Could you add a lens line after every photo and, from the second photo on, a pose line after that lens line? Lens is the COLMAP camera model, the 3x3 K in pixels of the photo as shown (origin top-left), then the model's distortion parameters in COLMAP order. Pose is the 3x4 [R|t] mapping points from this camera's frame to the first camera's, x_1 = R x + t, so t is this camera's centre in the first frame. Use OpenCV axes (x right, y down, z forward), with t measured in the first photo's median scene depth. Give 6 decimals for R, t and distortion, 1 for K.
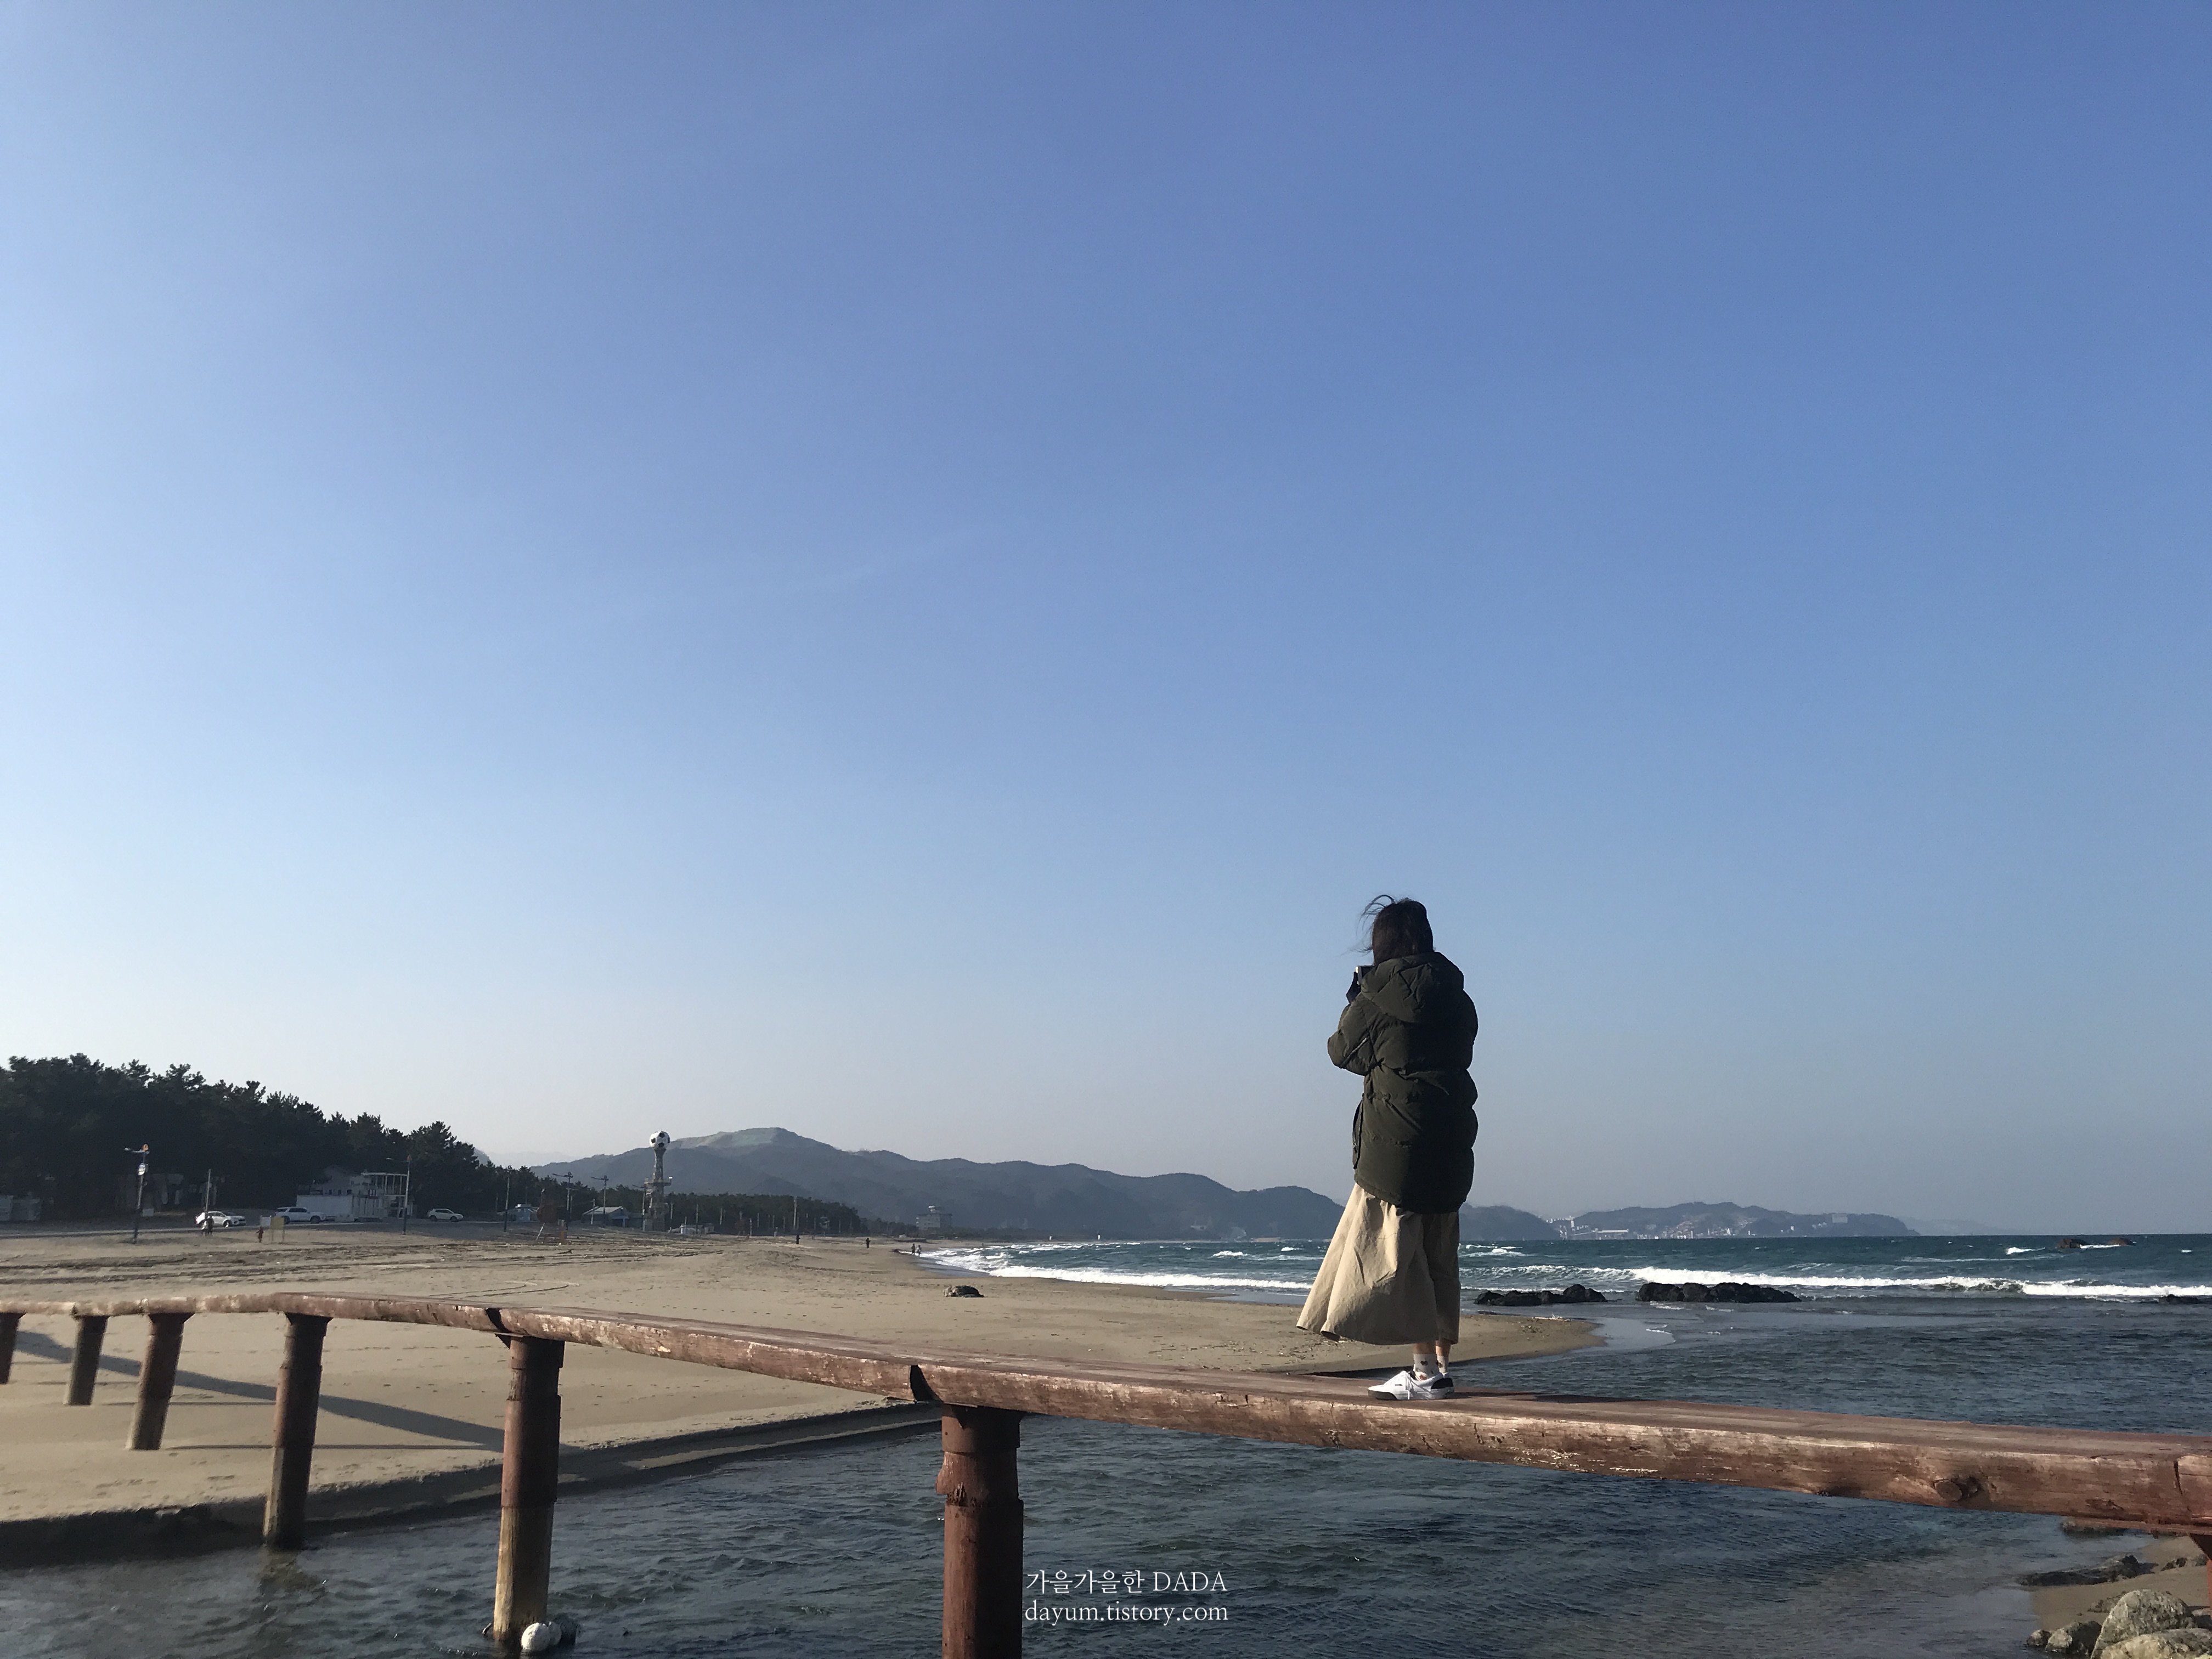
lens RADIAL K [[1822.1, 0, 1109.9], [0, 1822.1, 825.7], [0, 0, 1]] dist [0.004345, 0.012208]
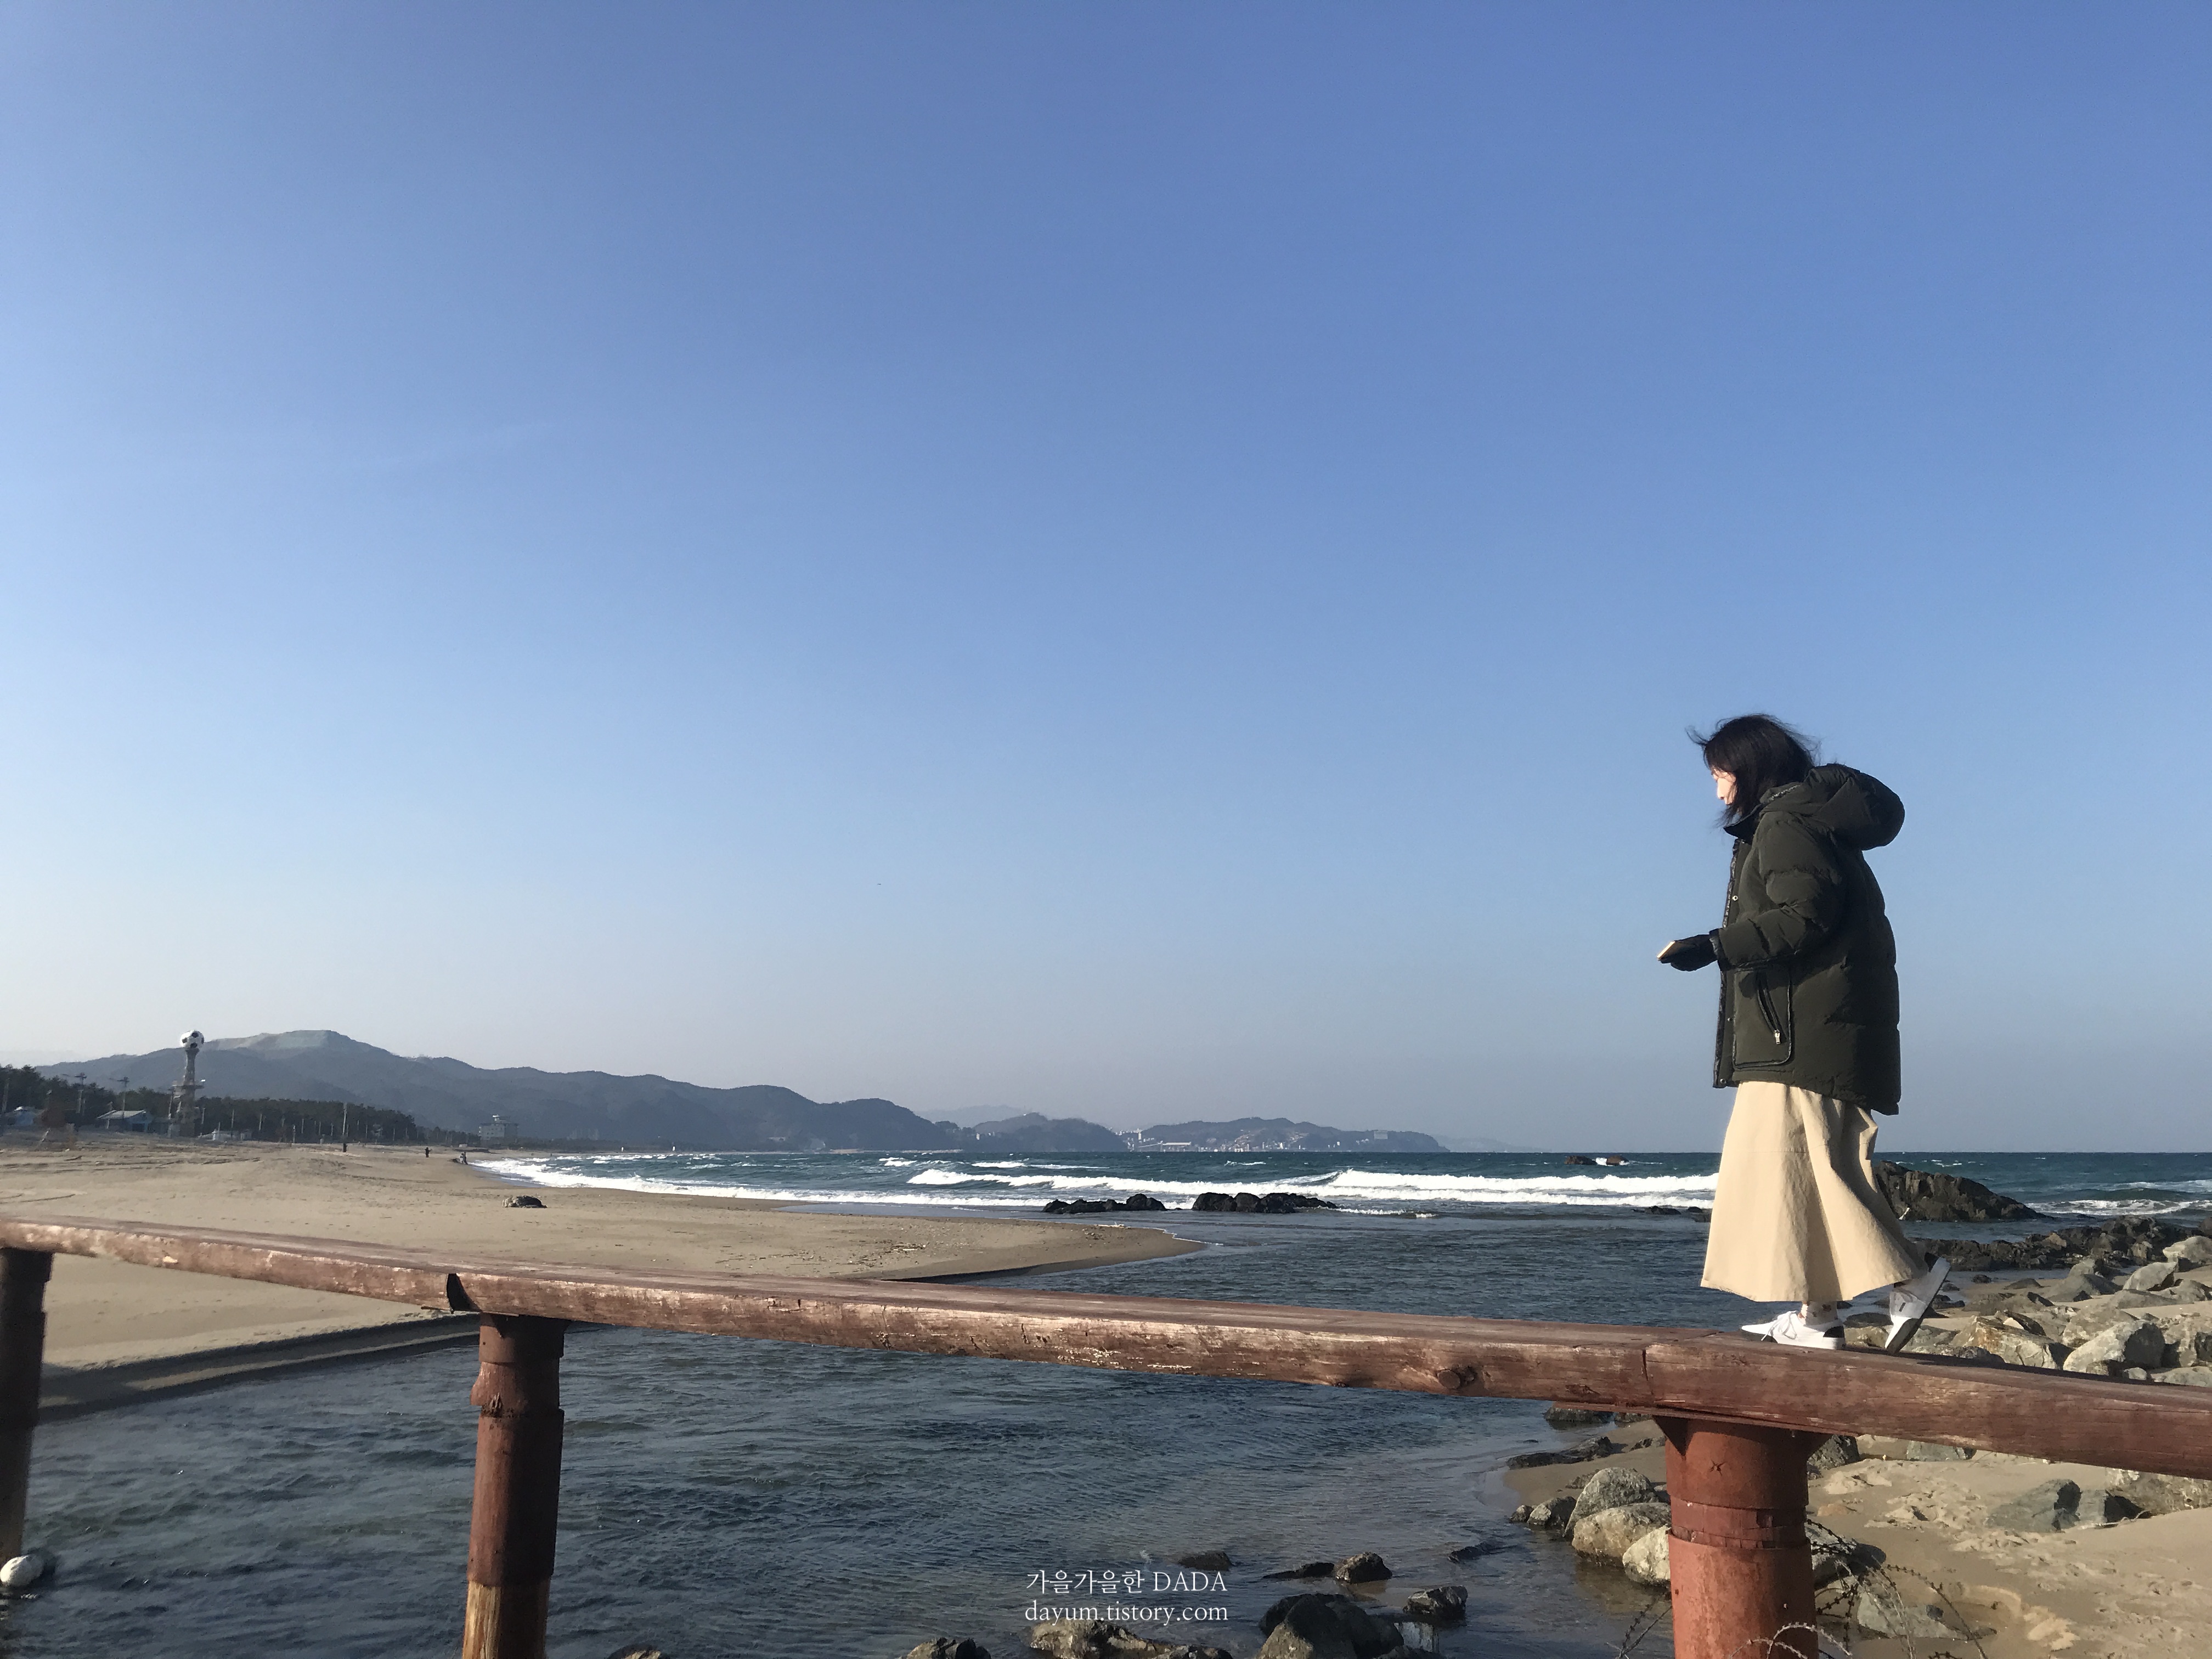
lens RADIAL K [[1817.3, 0, 1110.5], [0, 1817.3, 825.2], [0, 0, 1]] dist [0.013183, -0.000302]
pose [[0.974569, 0.049096, 0.218641, 0.007563], [-0.058906, 0.997518, 0.038577, 0.004787], [-0.216205, -0.050476, 0.975042, 0.008535]]
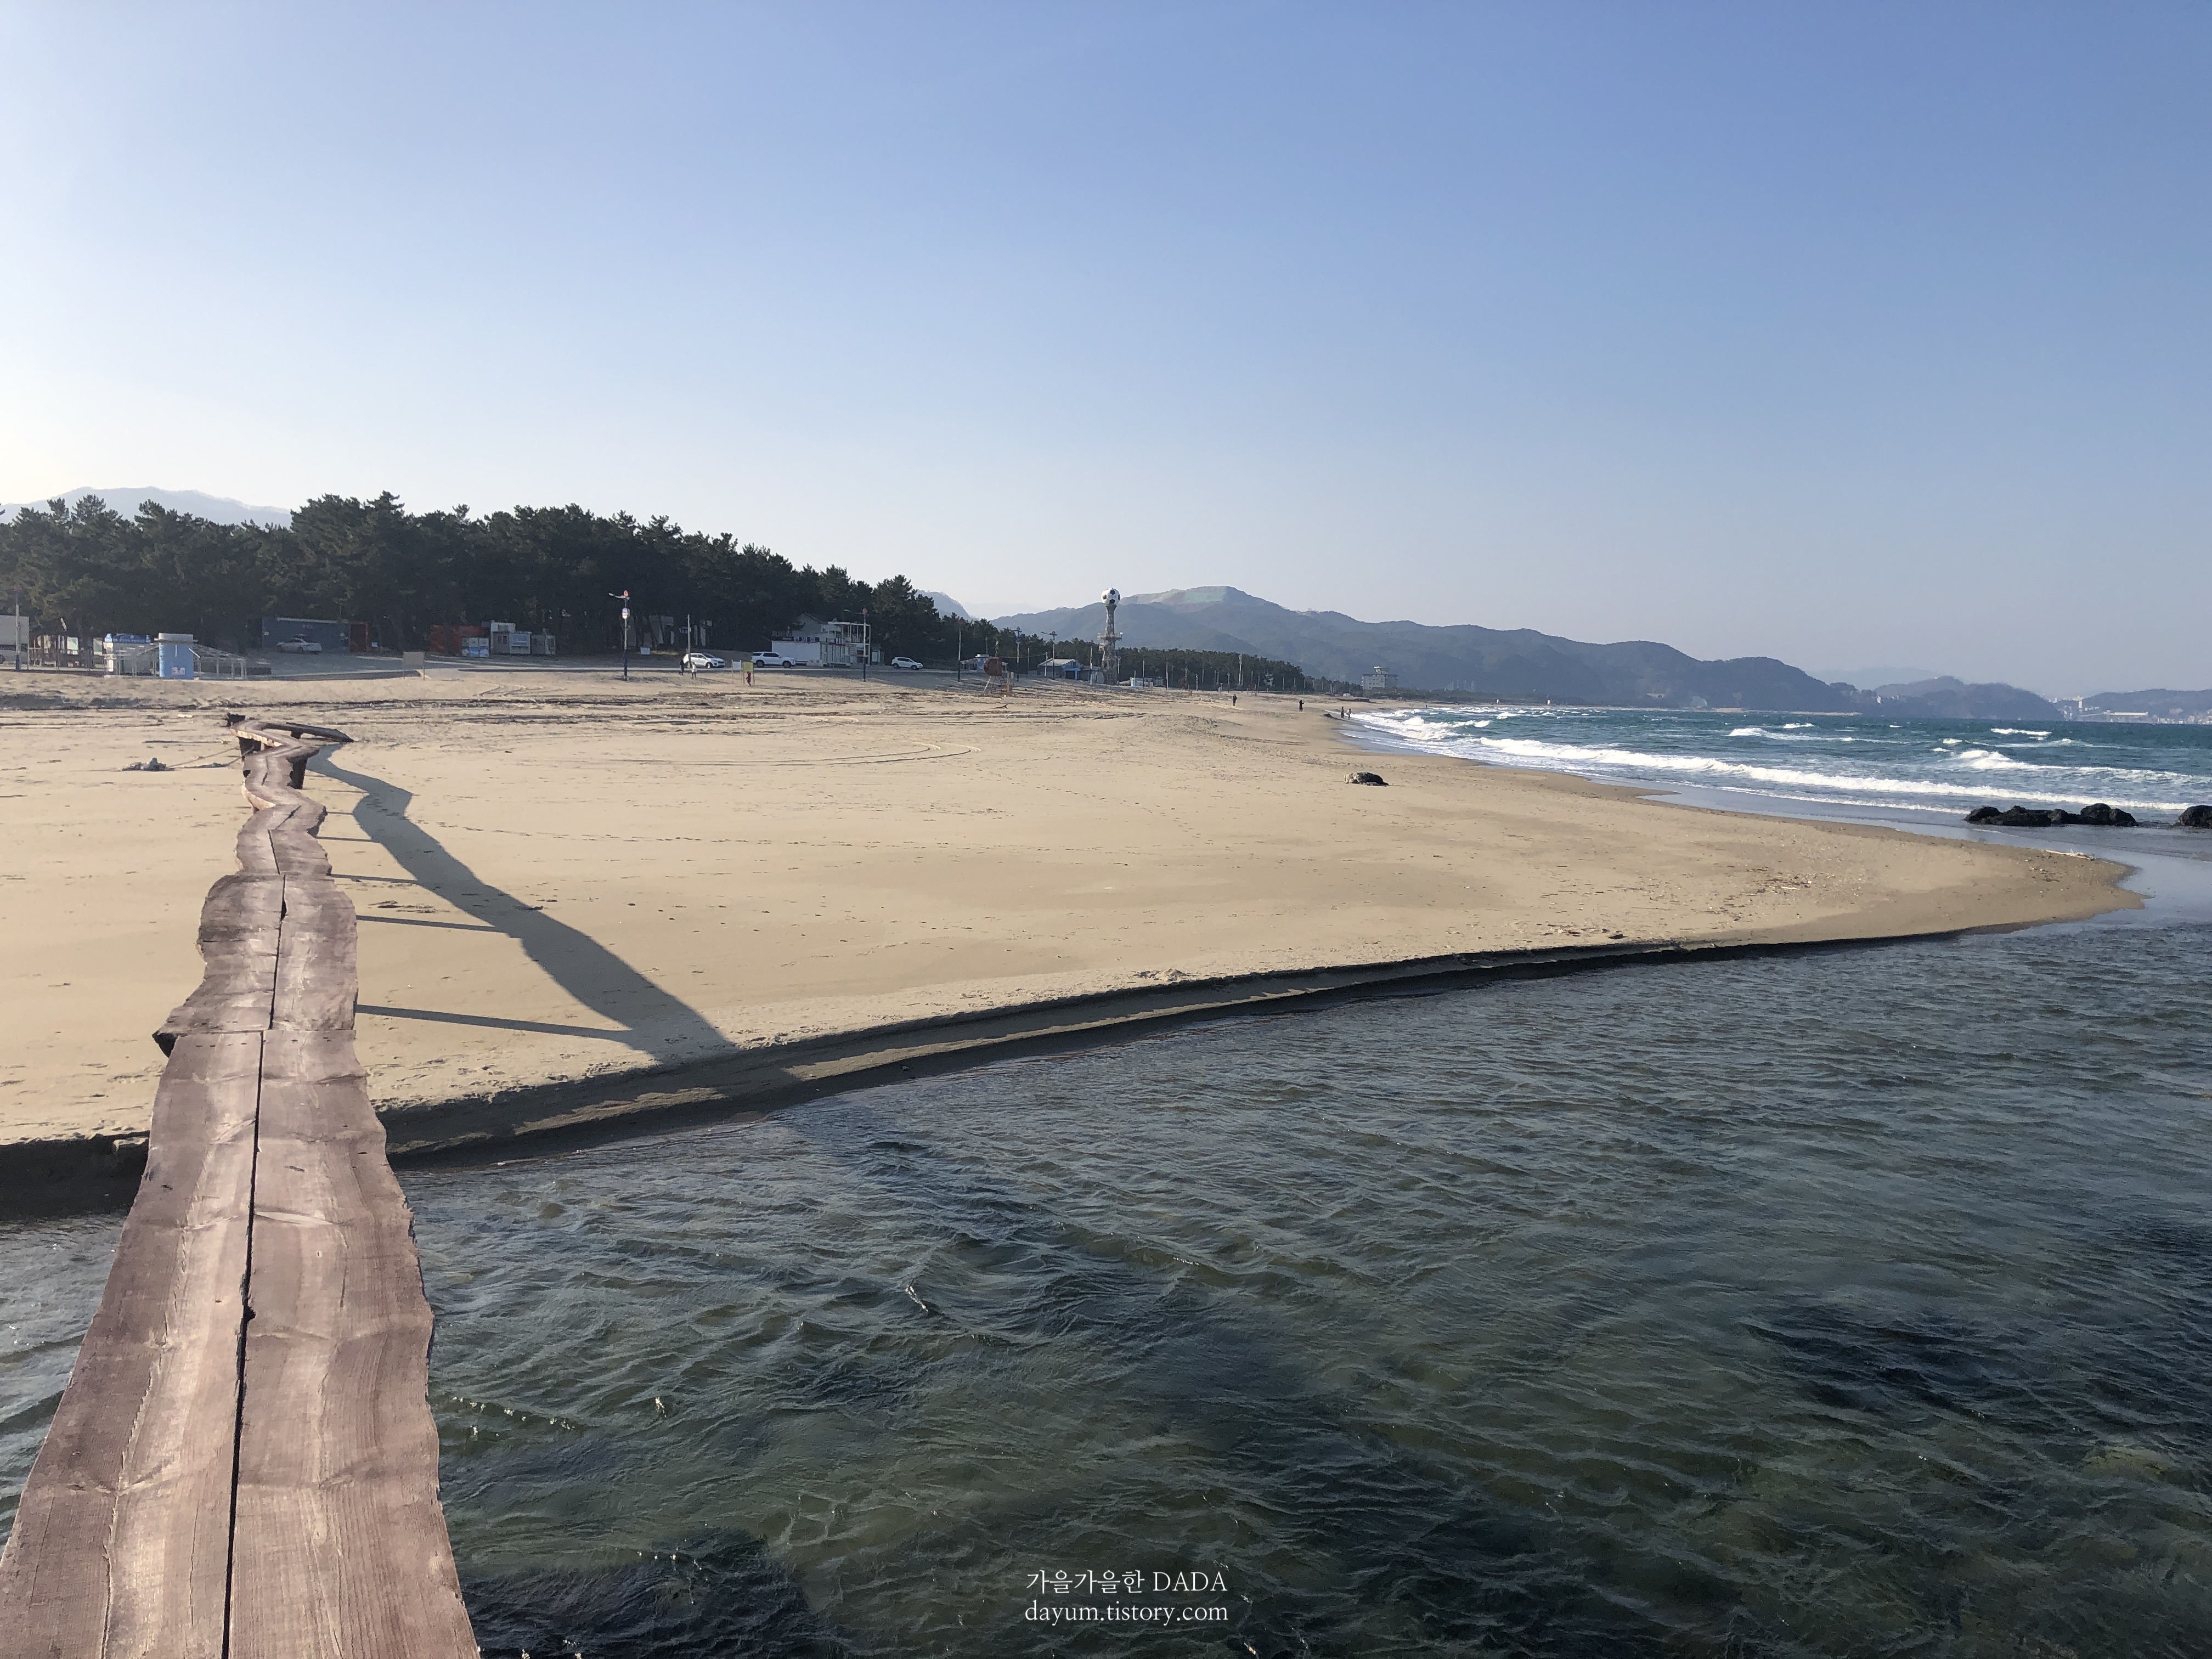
lens RADIAL K [[1774.0, 0, 1093.3], [0, 1774.0, 821.1], [0, 0, 1]] dist [0.069955, -0.097031]
pose [[0.966181, 0.057753, -0.251316, 0.092131], [0.018125, 0.956977, 0.289596, 0.059371], [0.257229, -0.284357, 0.923566, 0.727393]]
